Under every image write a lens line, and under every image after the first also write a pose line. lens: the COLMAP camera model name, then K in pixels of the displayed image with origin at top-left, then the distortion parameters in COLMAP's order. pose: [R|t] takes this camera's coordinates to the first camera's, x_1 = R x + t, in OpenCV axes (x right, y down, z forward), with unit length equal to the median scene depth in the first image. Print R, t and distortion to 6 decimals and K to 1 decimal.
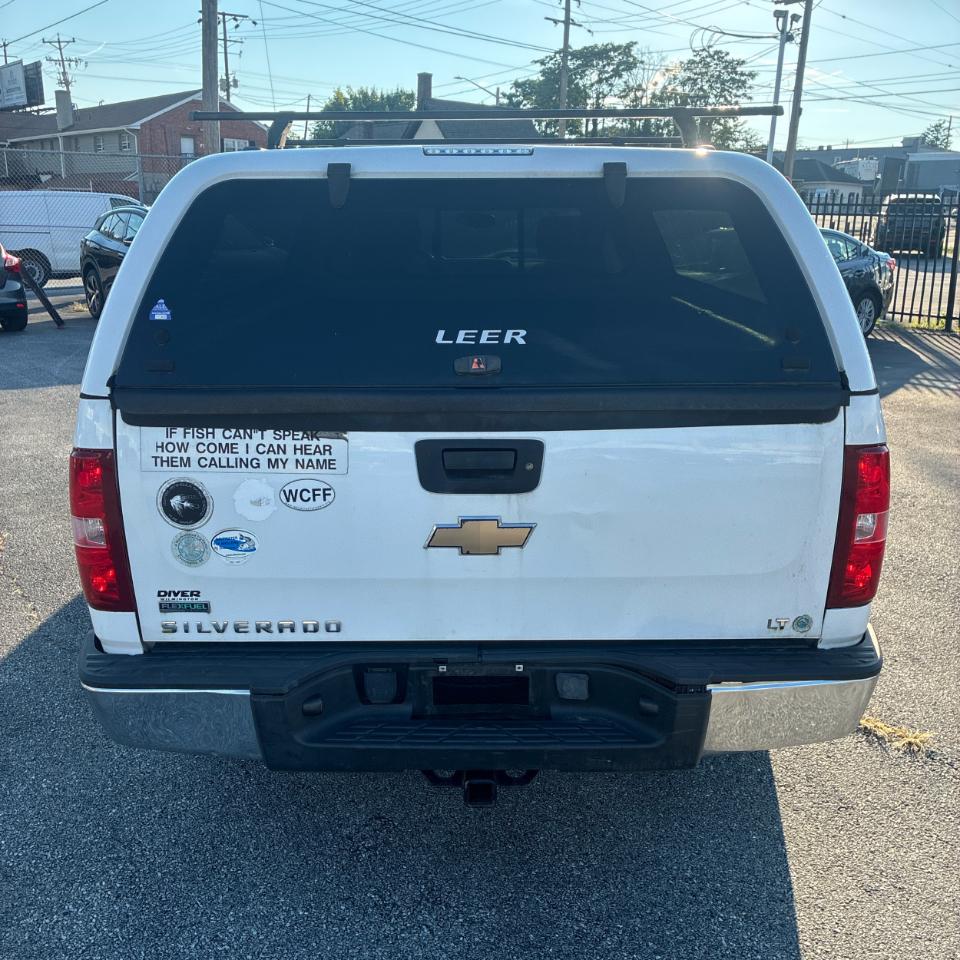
lens RADIAL K [[966.2, 0, 477.8], [0, 966.2, 476.1], [0, 0, 1]] dist [0.048479, -0.042567]
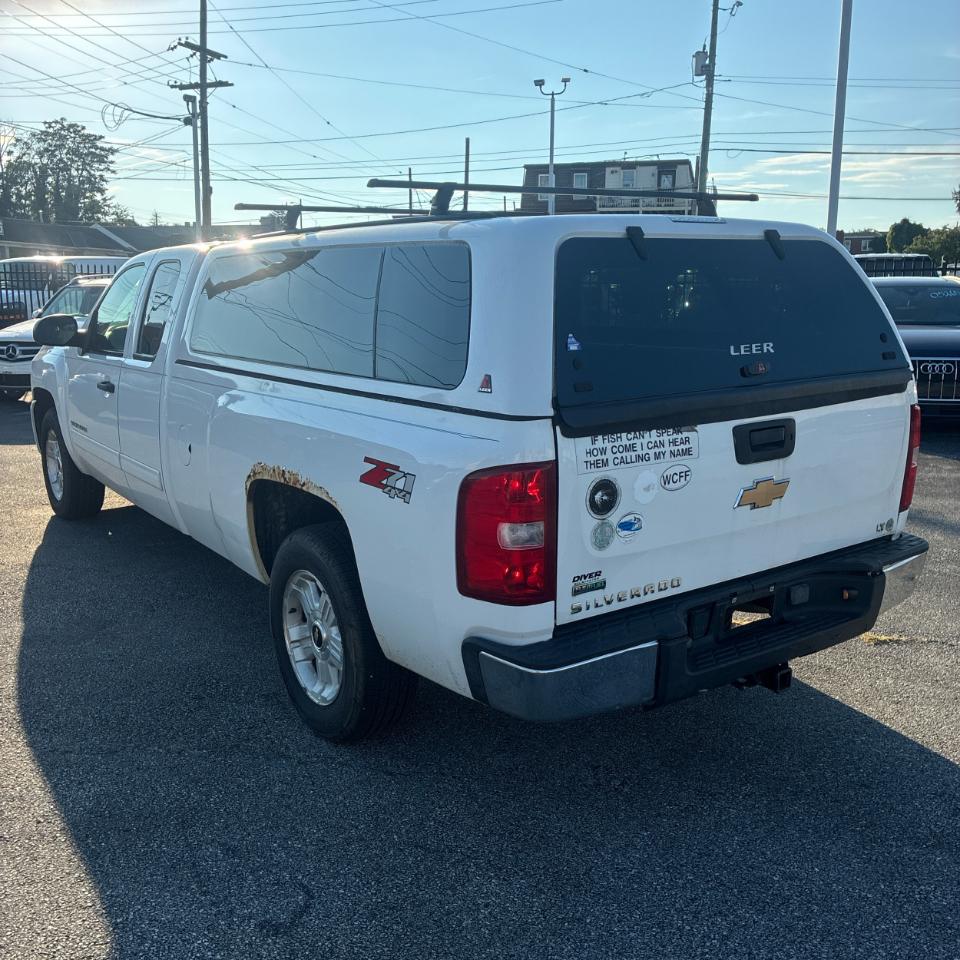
lens RADIAL K [[983.8, 0, 442.7], [0, 983.8, 479.0], [0, 0, 1]] dist [0.044358, -0.025766]
pose [[0.826842, -0.124026, 0.548589, -1.140847], [0.163201, 0.986325, -0.022989, 0.000729], [-0.538236, 0.108539, 0.835776, 0.067179]]
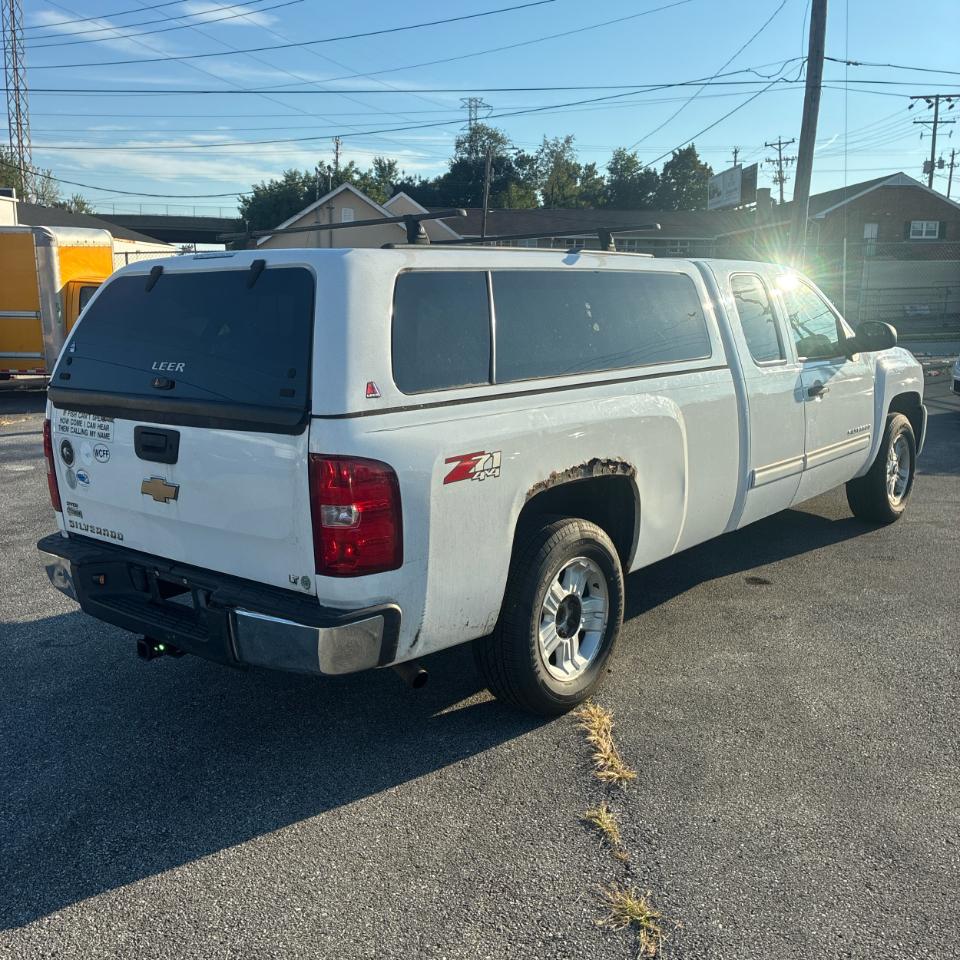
lens RADIAL K [[966.2, 0, 477.8], [0, 966.2, 476.1], [0, 0, 1]] dist [0.048479, -0.042567]
pose [[0.771662, 0.105115, -0.627286, 1.420181], [-0.156766, 0.987255, -0.027411, 0.001940], [0.616410, 0.119489, 0.778306, 0.064805]]
